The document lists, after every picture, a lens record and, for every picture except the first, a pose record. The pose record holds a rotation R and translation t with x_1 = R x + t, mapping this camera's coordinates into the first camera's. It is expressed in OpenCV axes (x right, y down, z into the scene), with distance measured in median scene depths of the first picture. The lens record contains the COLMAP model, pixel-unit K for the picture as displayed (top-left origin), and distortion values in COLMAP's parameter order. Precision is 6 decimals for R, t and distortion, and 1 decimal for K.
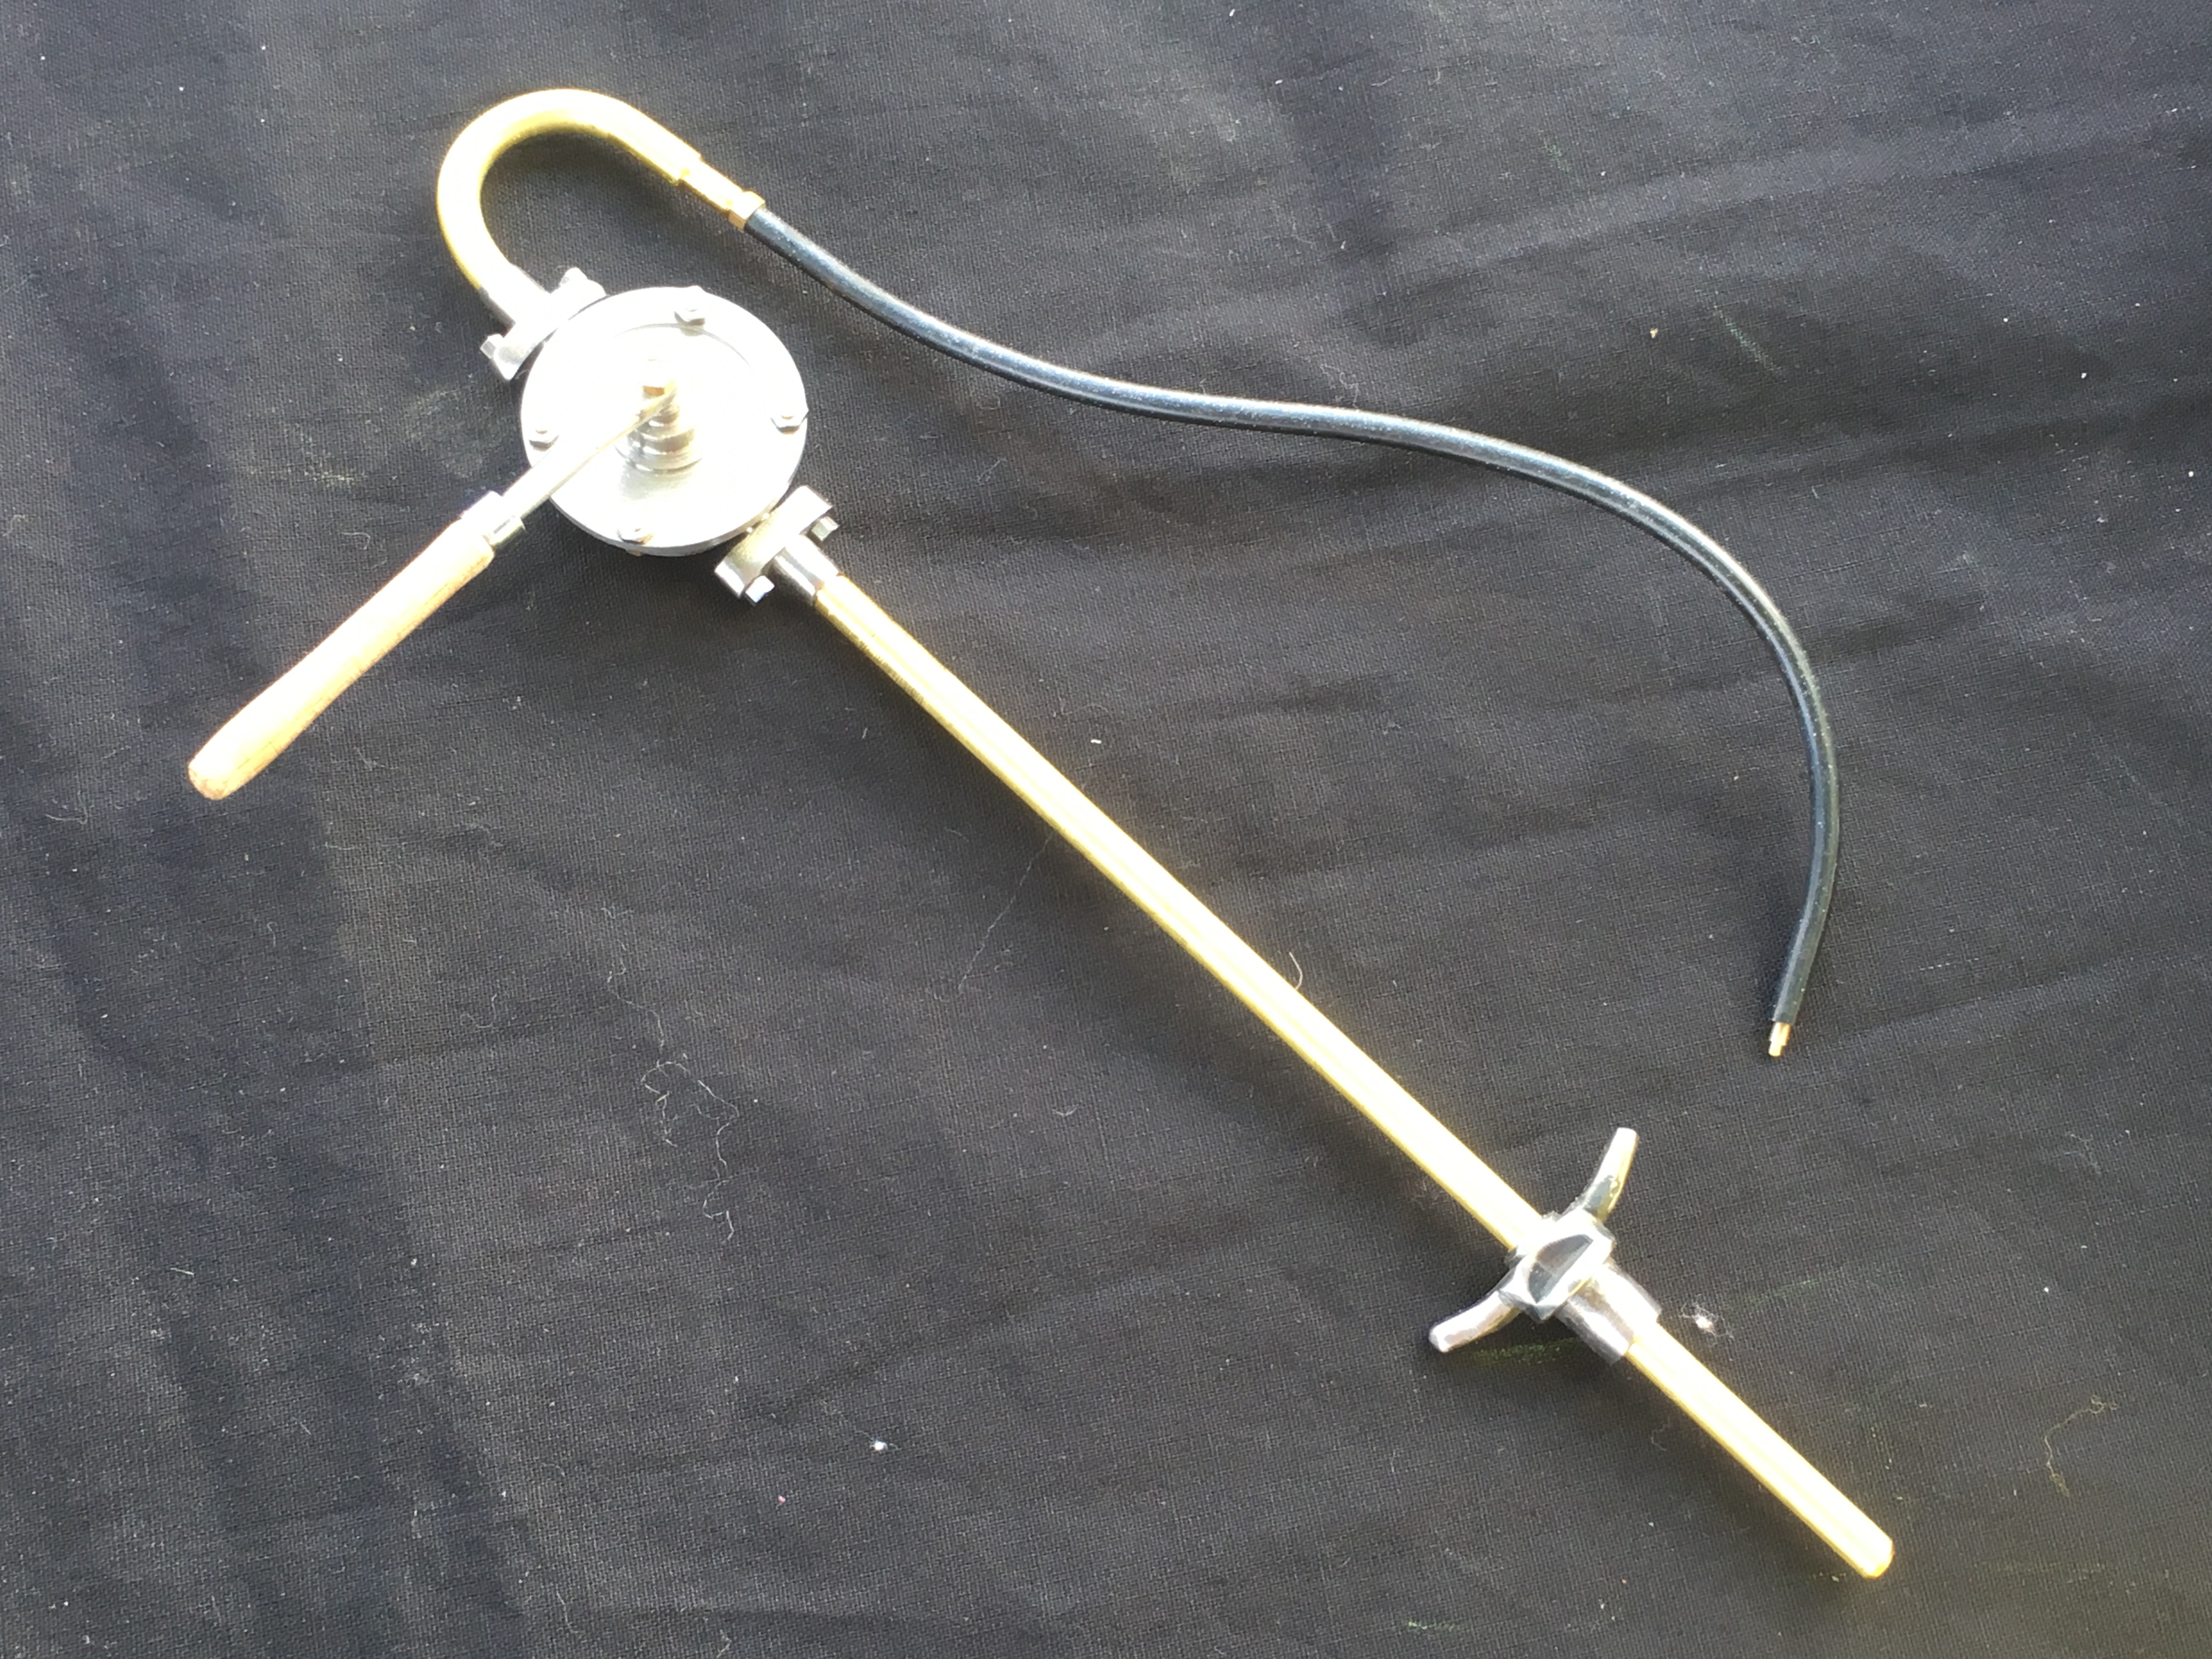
lens RADIAL K [[3209.1, 0, 1106.0], [0, 3209.1, 829.5], [0, 0, 1]] dist [0.007521, 0.166222]
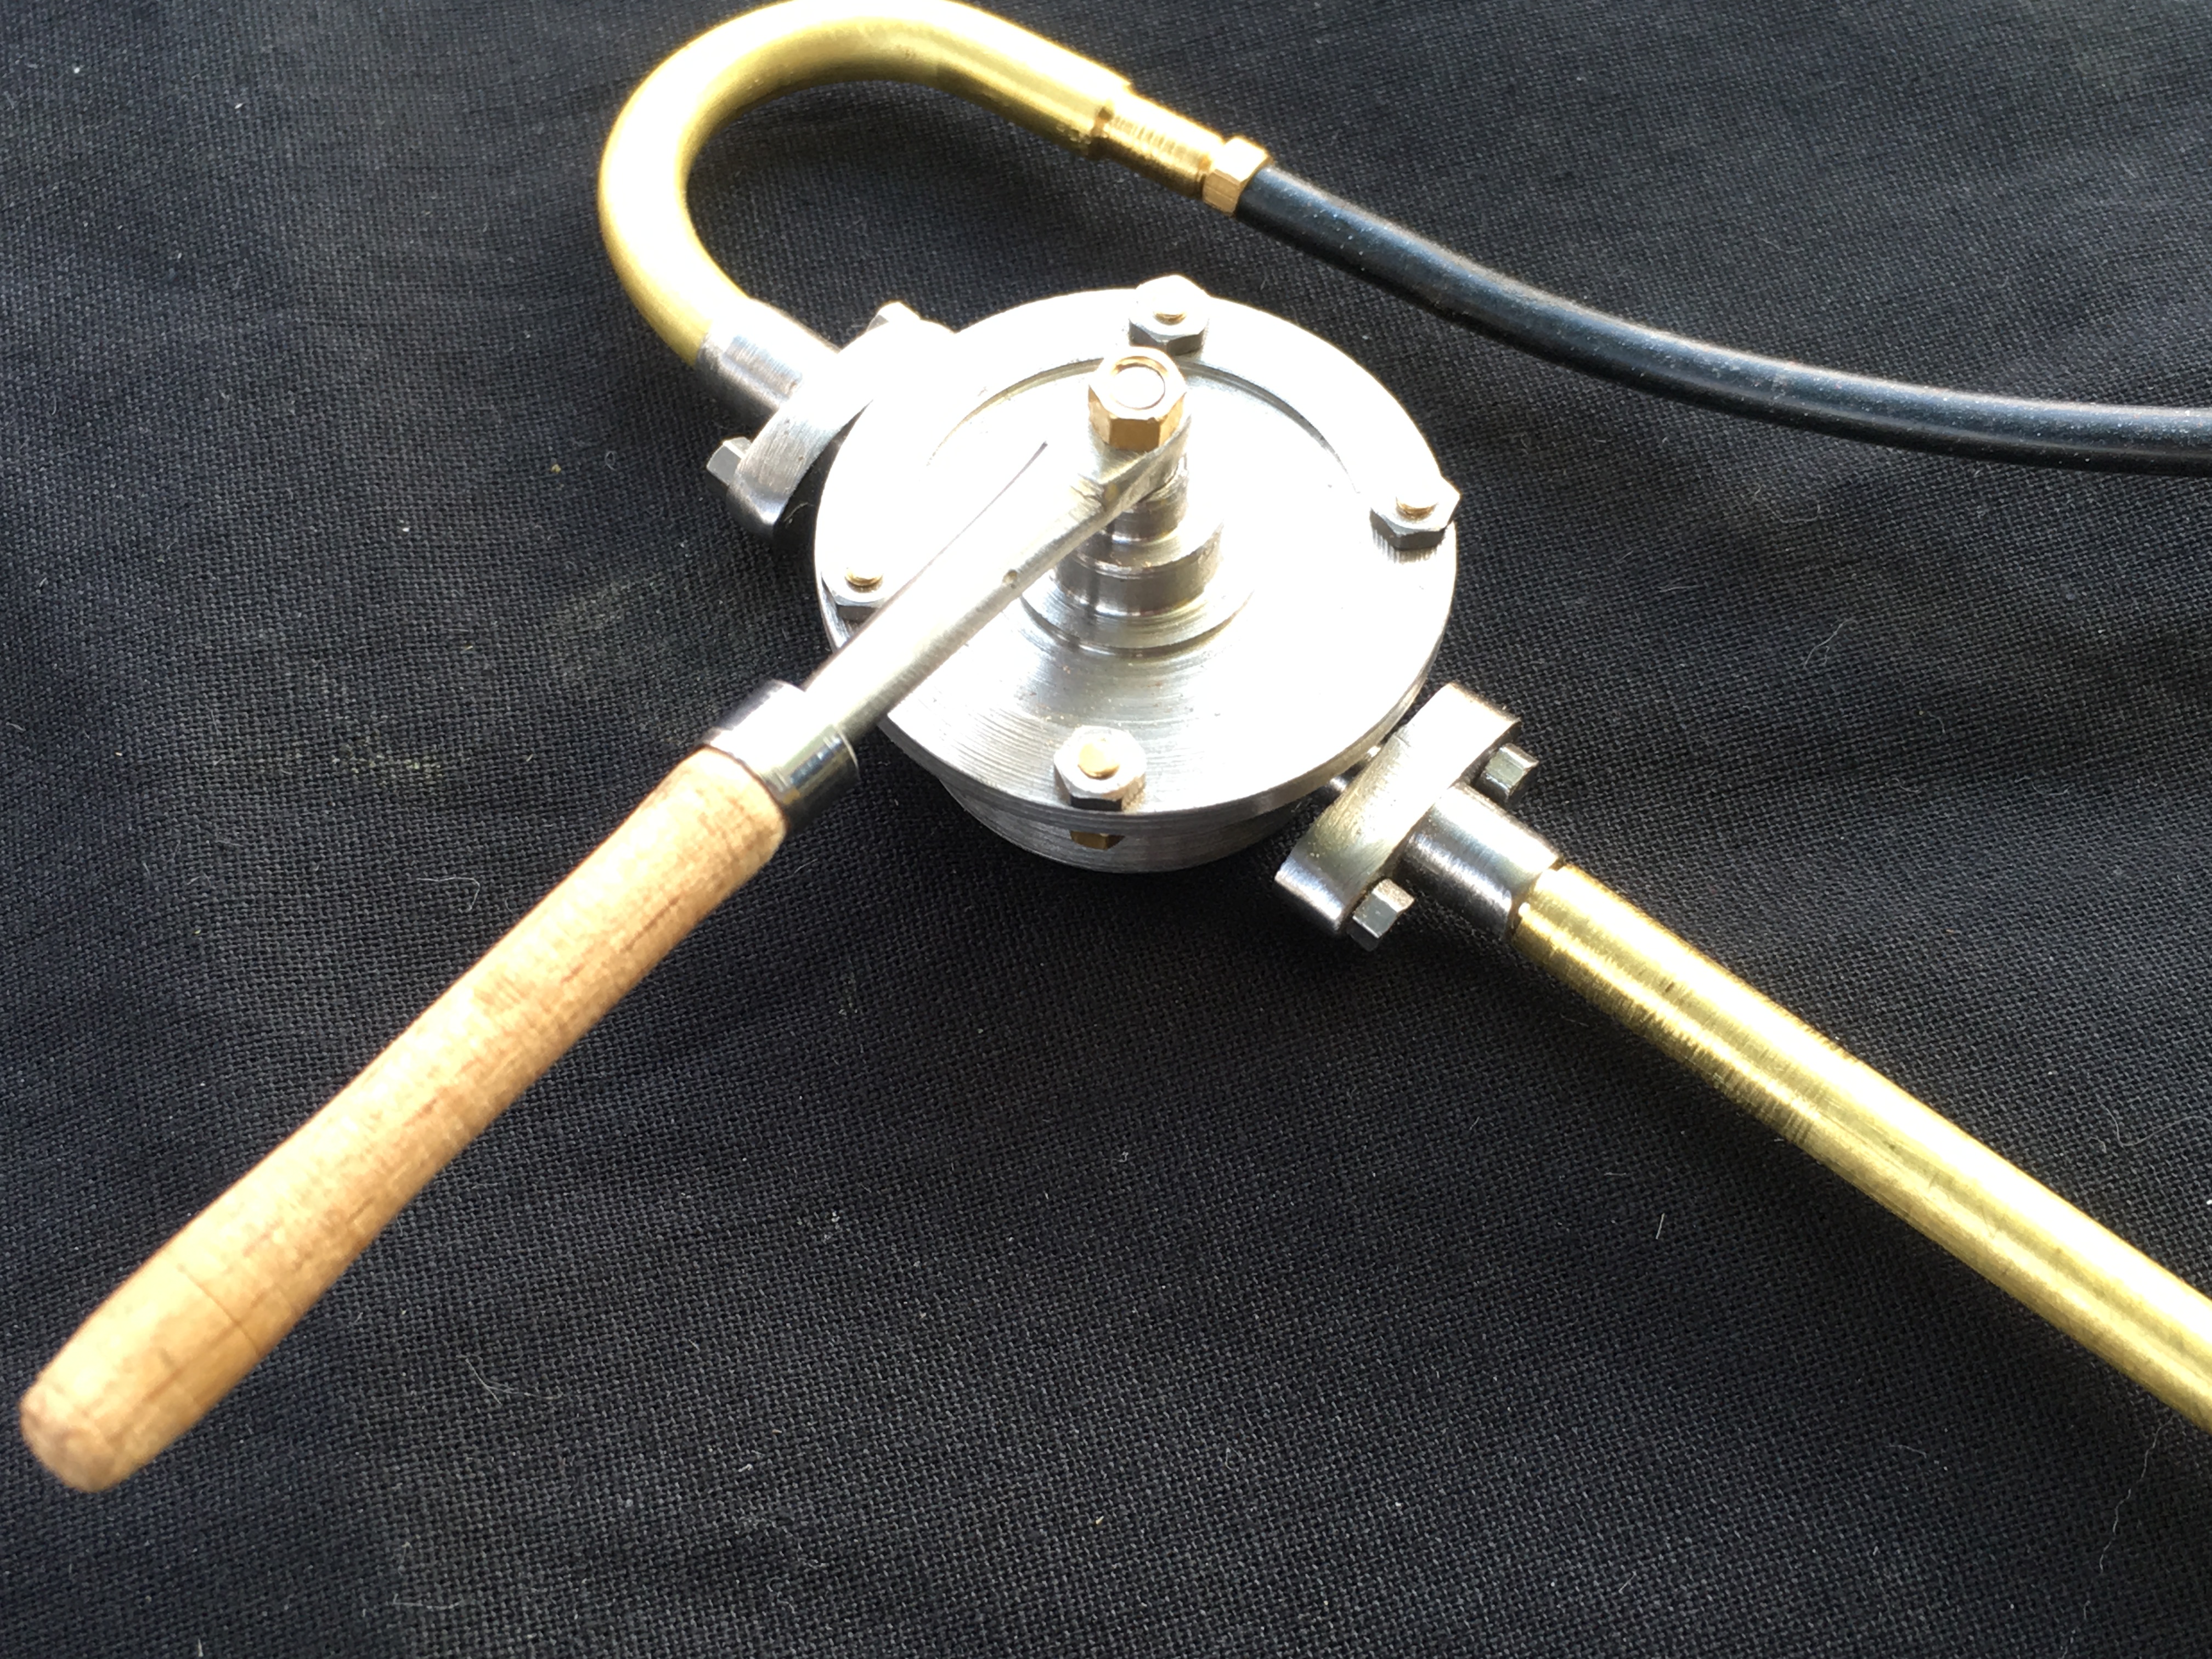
lens RADIAL K [[3209.1, 0, 1106.0], [0, 3209.1, 829.5], [0, 0, 1]] dist [0.007521, 0.166222]
pose [[0.996077, -0.084951, -0.024794, -0.130683], [0.077063, 0.970393, -0.228907, 0.010058], [0.043506, 0.226098, 0.973132, 0.567689]]
